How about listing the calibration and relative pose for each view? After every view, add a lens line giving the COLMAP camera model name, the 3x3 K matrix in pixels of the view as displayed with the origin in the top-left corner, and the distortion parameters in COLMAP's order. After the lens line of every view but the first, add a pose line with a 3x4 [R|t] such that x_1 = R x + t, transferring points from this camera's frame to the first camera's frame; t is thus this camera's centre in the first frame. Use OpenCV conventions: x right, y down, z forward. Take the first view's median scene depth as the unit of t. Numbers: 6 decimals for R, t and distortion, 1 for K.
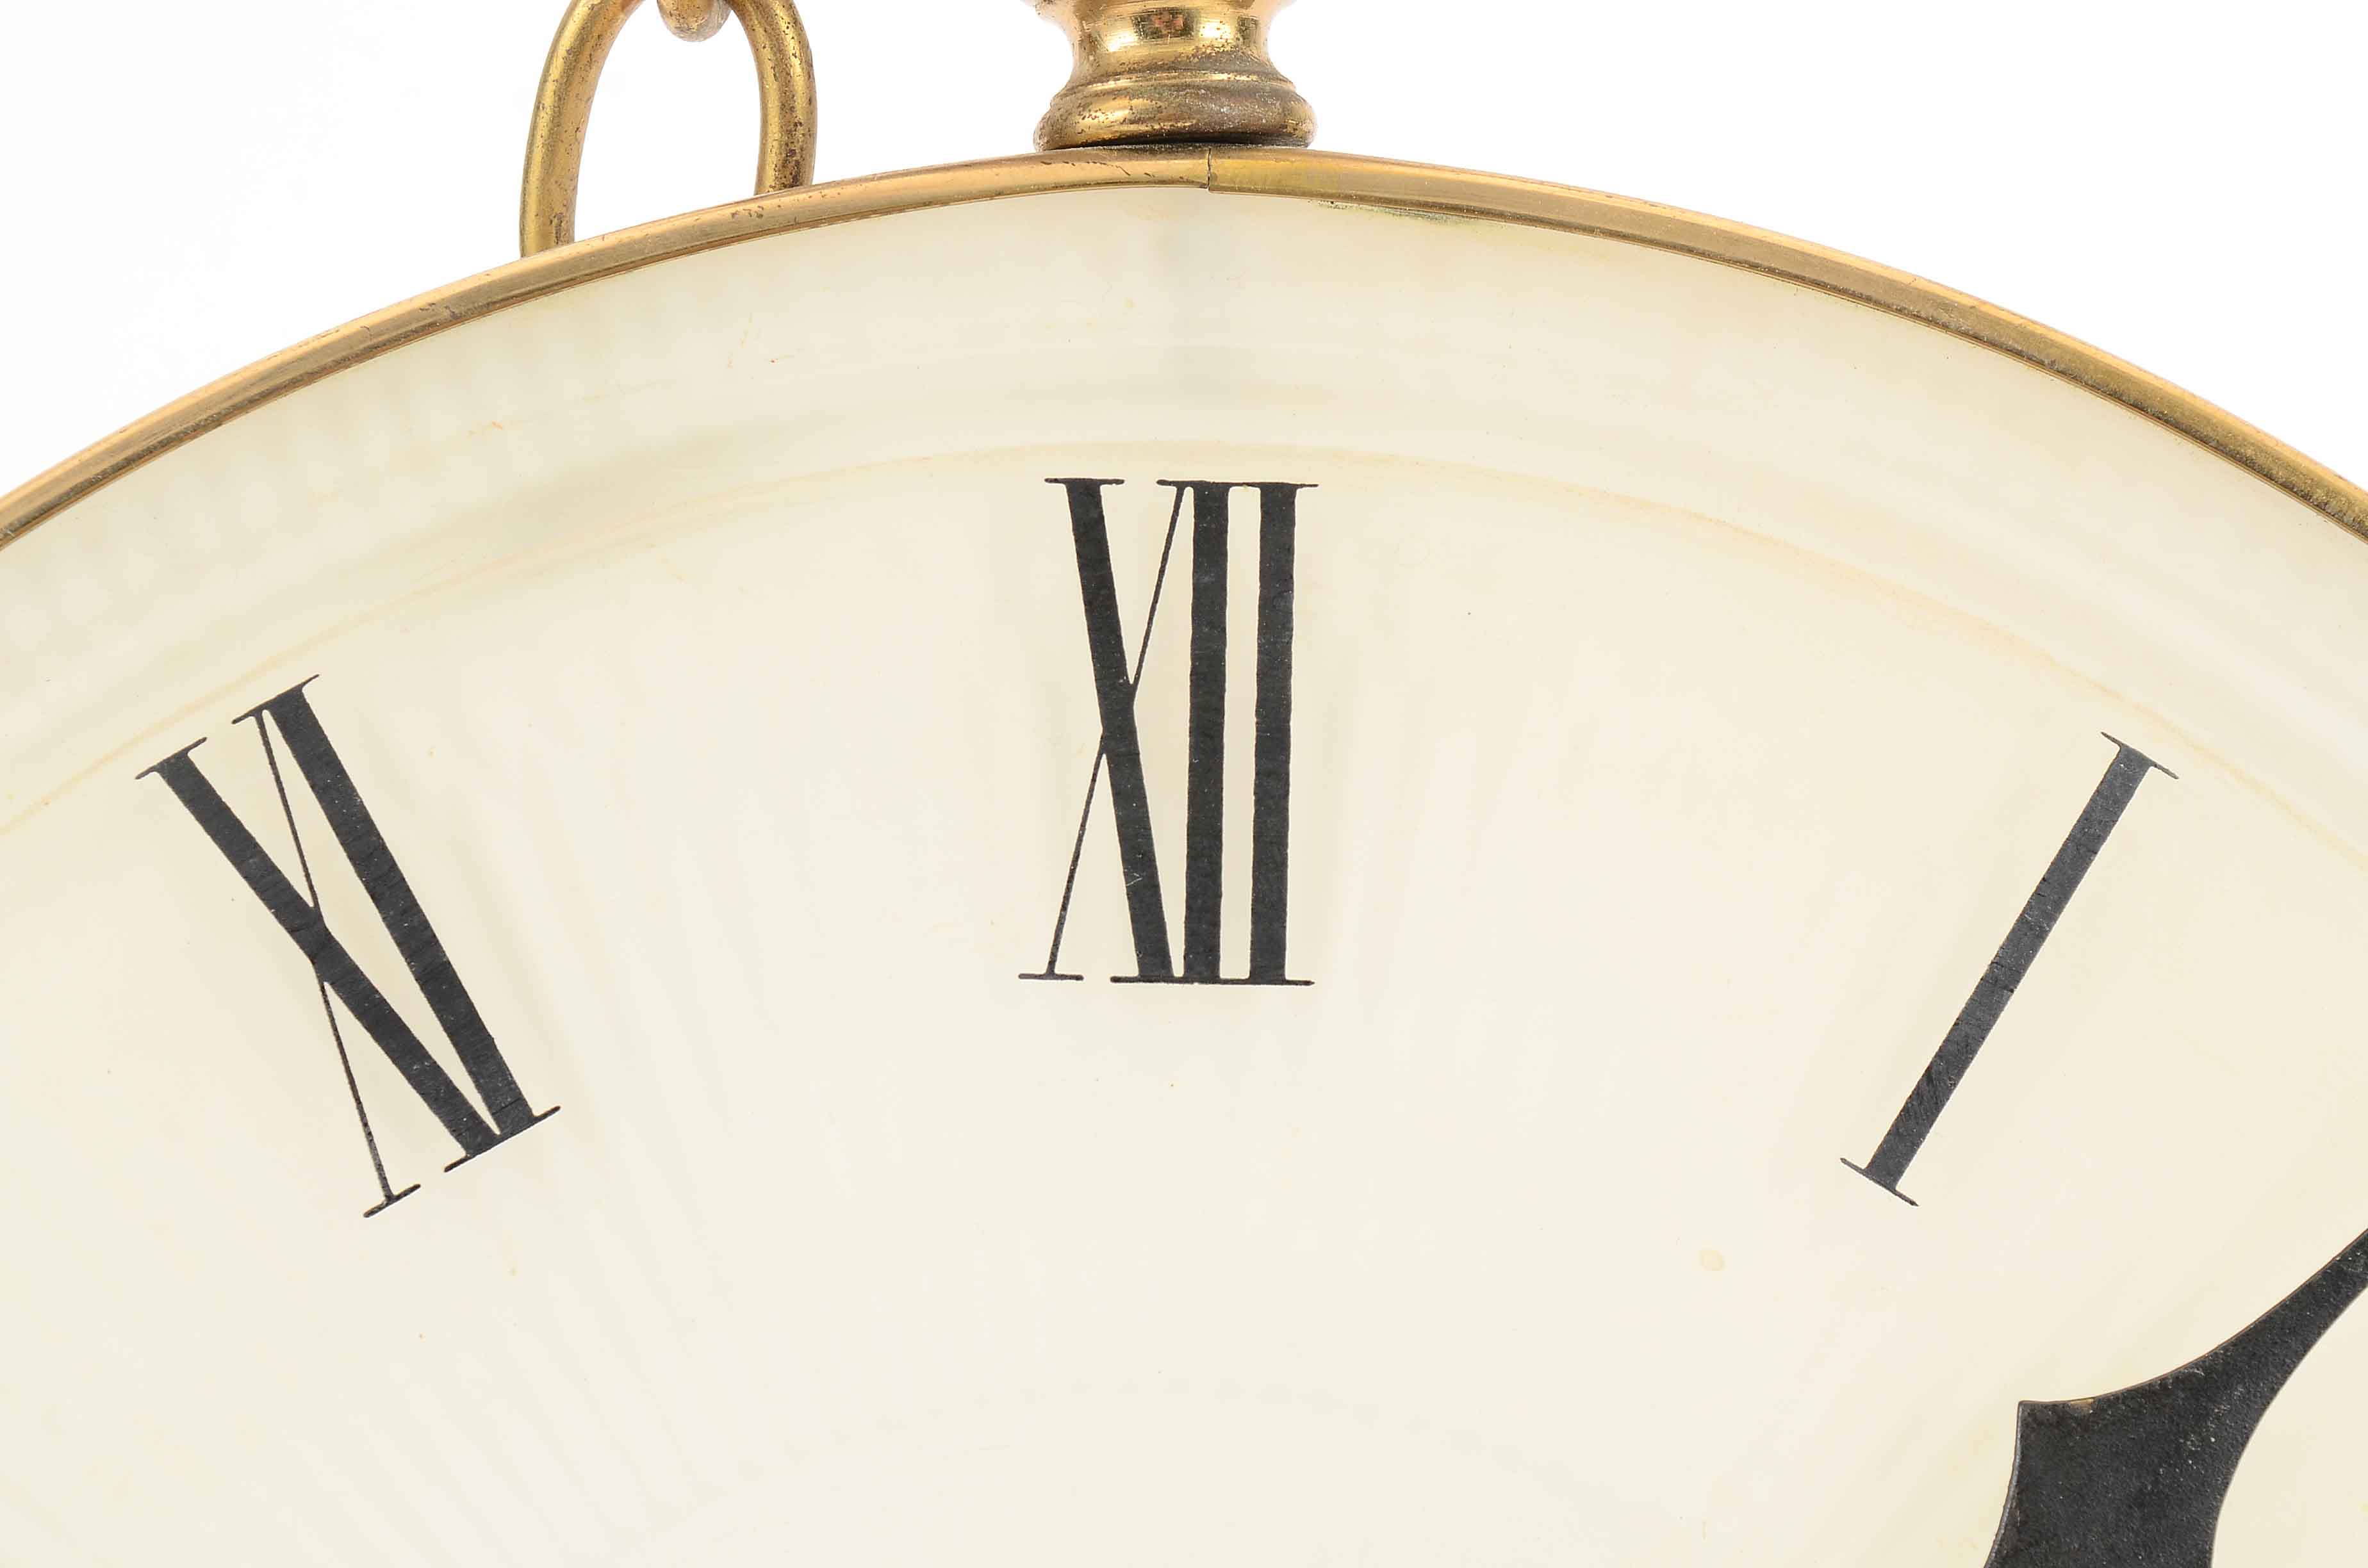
lens RADIAL K [[4837.3, 0, 1081.8], [0, 4837.3, 780.8], [0, 0, 1]] dist [0.046461, 0.000000]
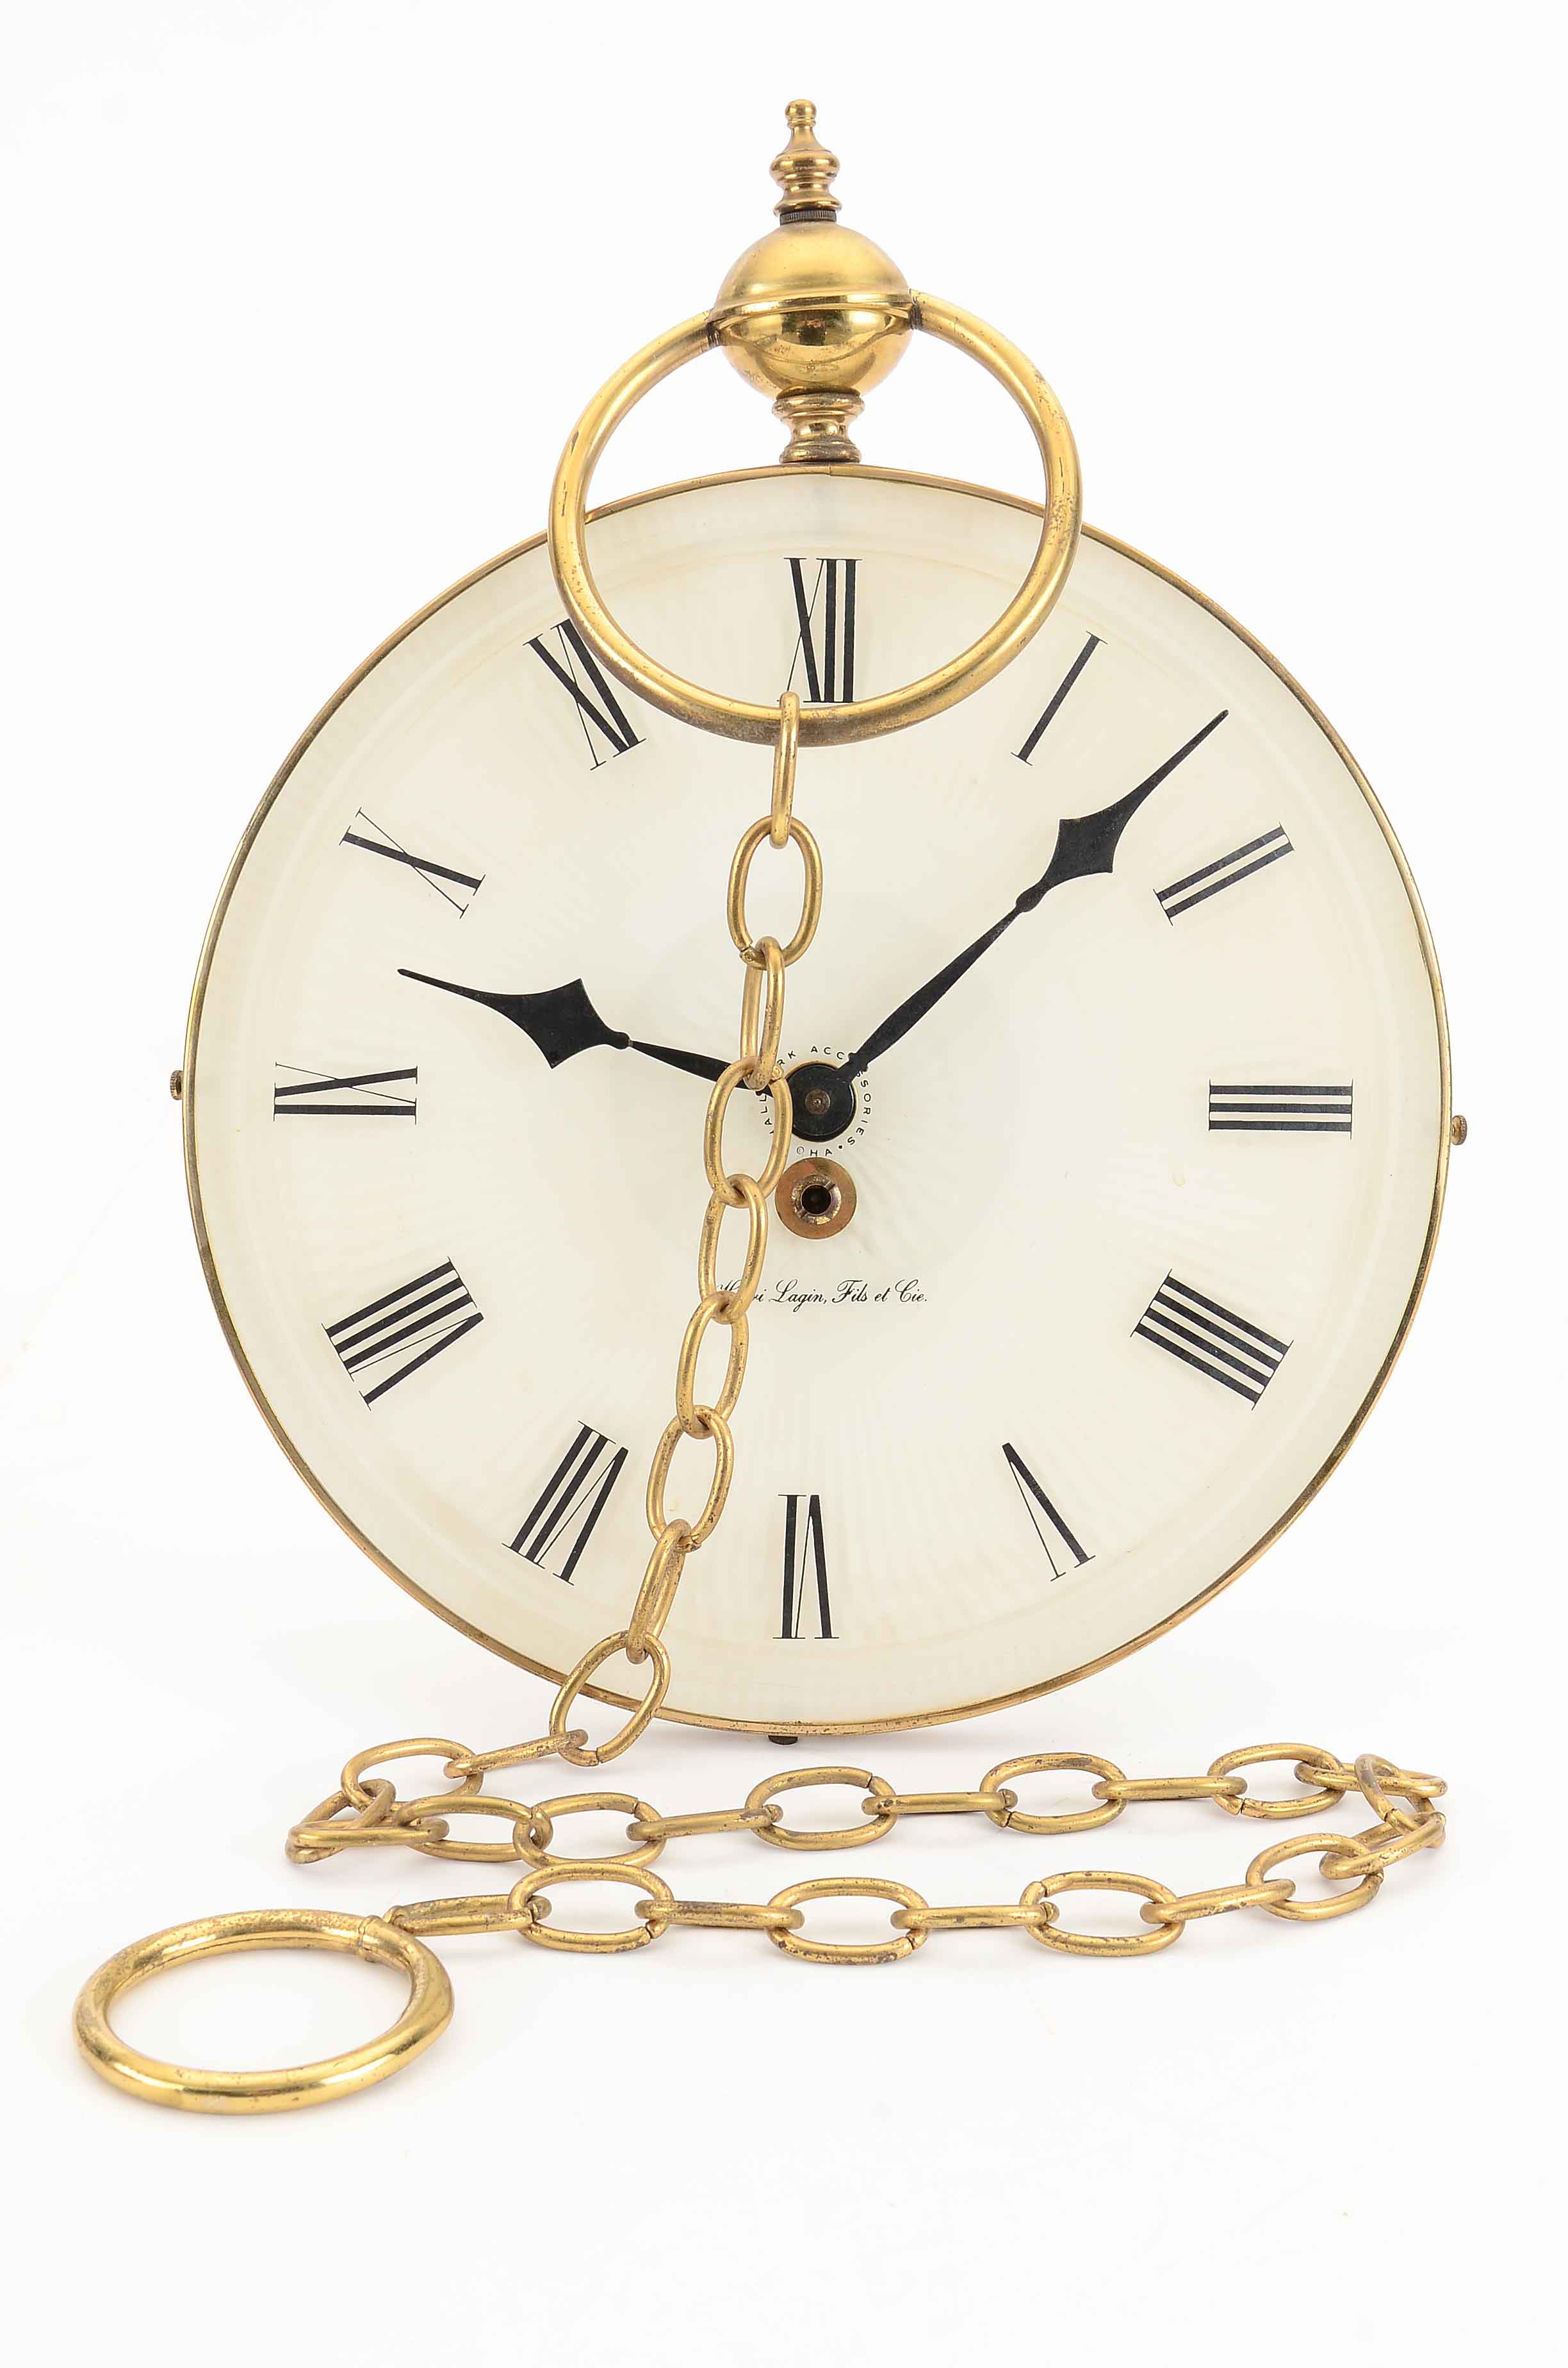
lens RADIAL K [[3474.1, 0, 731.2], [0, 3474.1, 1211.9], [0, 0, 1]] dist [0.013546, 0.000000]
pose [[0.999912, -0.003747, 0.012702, -0.079287], [0.002971, 0.998160, 0.060556, 0.256314], [-0.012906, -0.060513, 0.998084, -1.529435]]
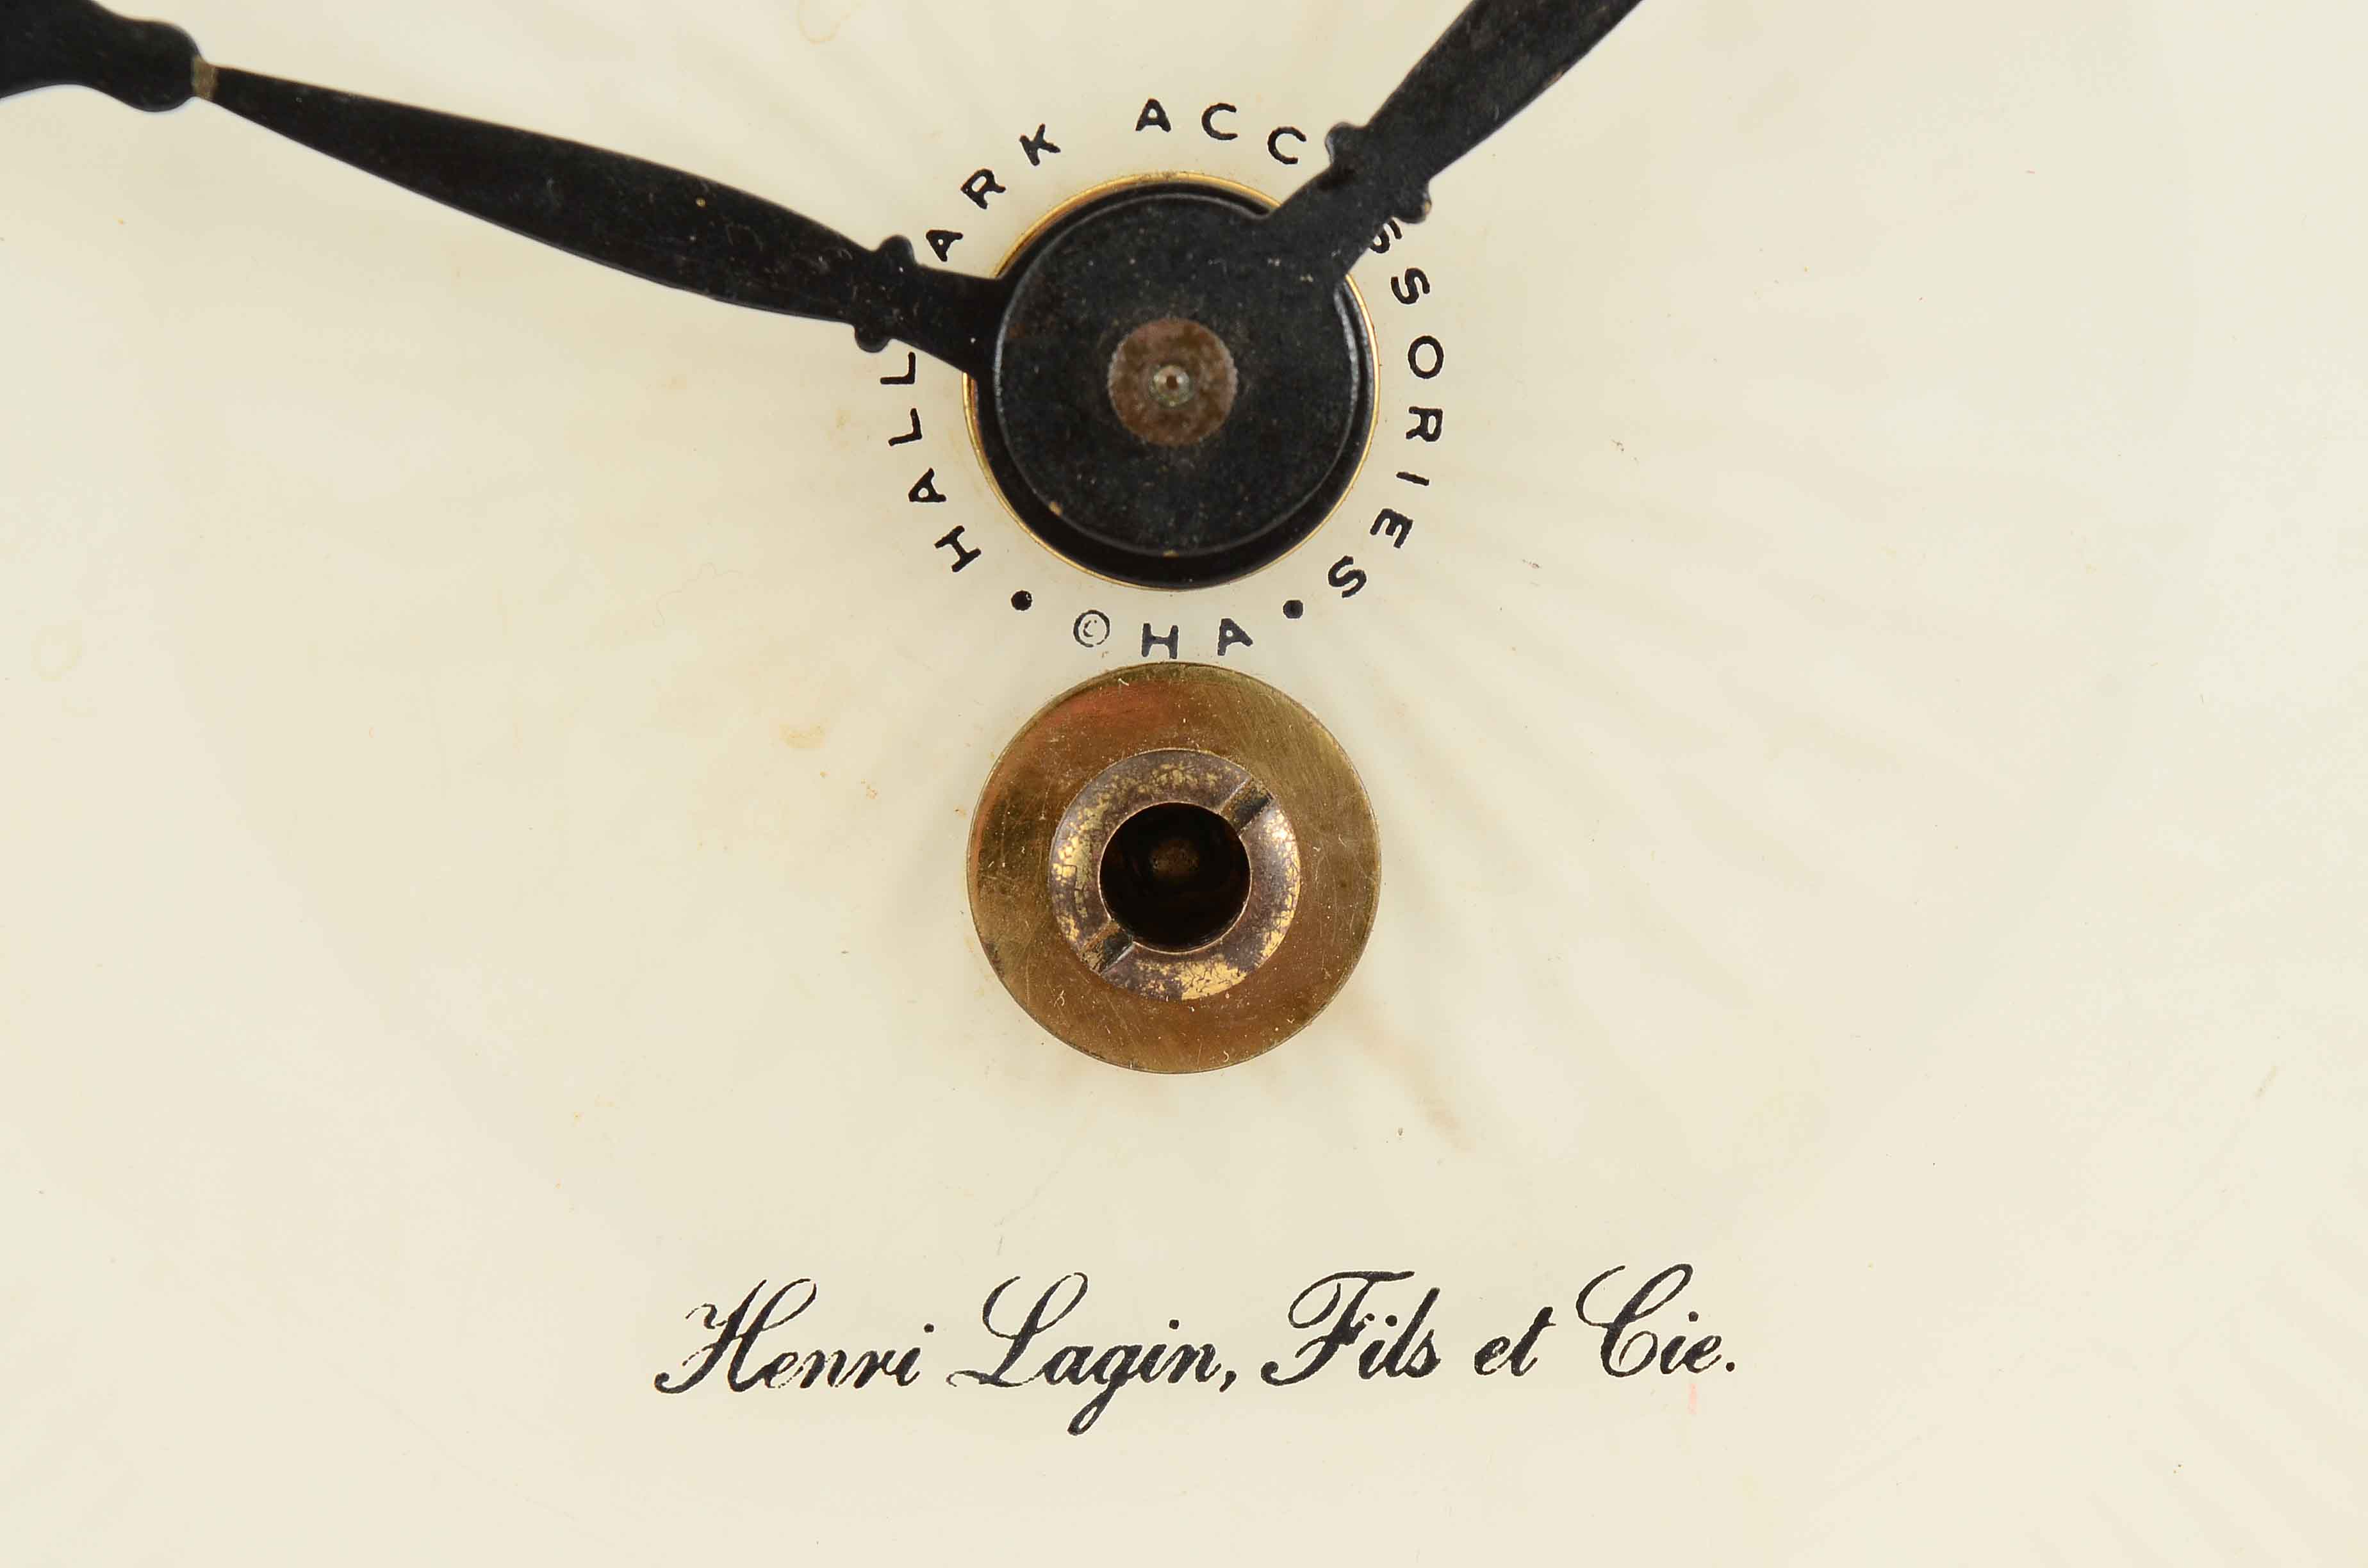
lens RADIAL K [[5149.0, 0, 1160.8], [0, 5149.0, 790.0], [0, 0, 1]] dist [0.064981, 0.000000]
pose [[0.999665, -0.020447, 0.015860, 0.000901], [0.018498, 0.993241, 0.114584, 0.302877], [-0.018095, -0.114252, 0.993287, 0.252372]]
